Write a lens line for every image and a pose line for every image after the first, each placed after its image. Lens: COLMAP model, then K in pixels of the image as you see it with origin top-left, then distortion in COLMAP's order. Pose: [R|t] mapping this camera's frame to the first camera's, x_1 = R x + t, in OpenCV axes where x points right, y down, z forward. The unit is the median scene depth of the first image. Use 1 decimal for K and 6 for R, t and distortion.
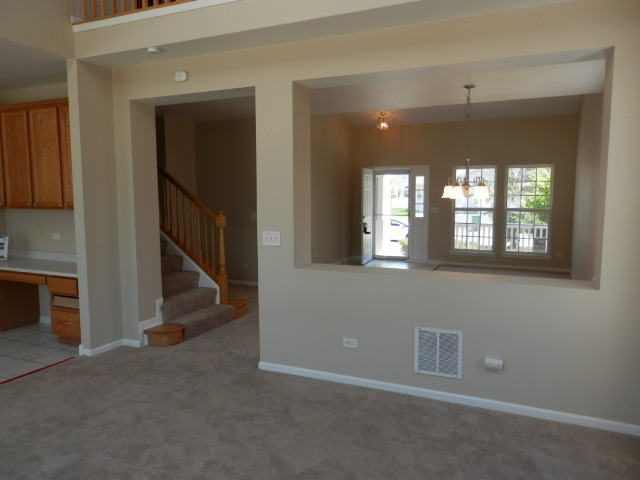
lens RADIAL K [[470.5, 0, 322.8], [0, 470.5, 238.4], [0, 0, 1]] dist [0.000802, 0.012825]
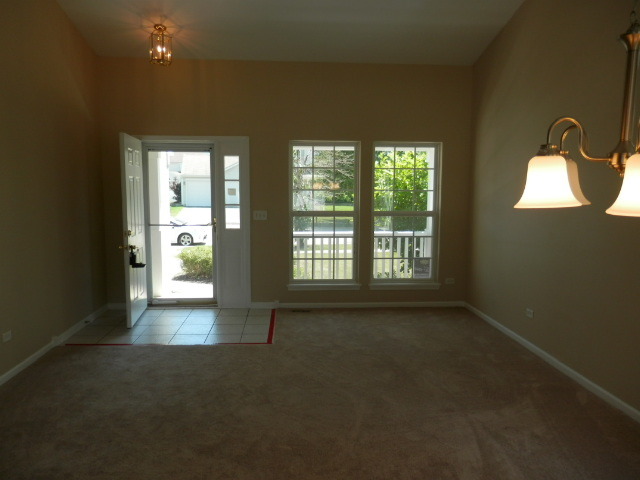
lens RADIAL K [[470.5, 0, 317.1], [0, 470.5, 235.9], [0, 0, 1]] dist [0.000802, 0.012825]
pose [[0.883278, -0.043670, 0.466811, 0.029990], [0.038292, 0.999046, 0.021007, -0.044191], [-0.467283, -0.000680, 0.884108, 0.454191]]
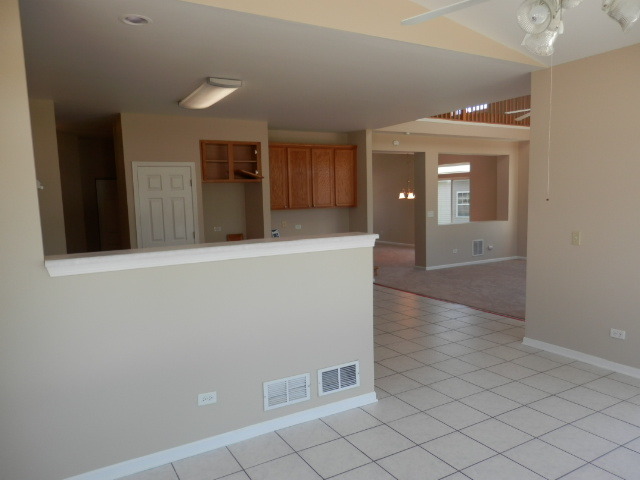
lens RADIAL K [[470.5, 0, 319.7], [0, 470.5, 241.3], [0, 0, 1]] dist [0.000802, 0.012825]
pose [[0.595470, -0.083311, 0.799046, -2.871705], [0.107828, 0.993897, 0.023270, 0.024682], [-0.796108, 0.072303, 0.600819, 0.004188]]
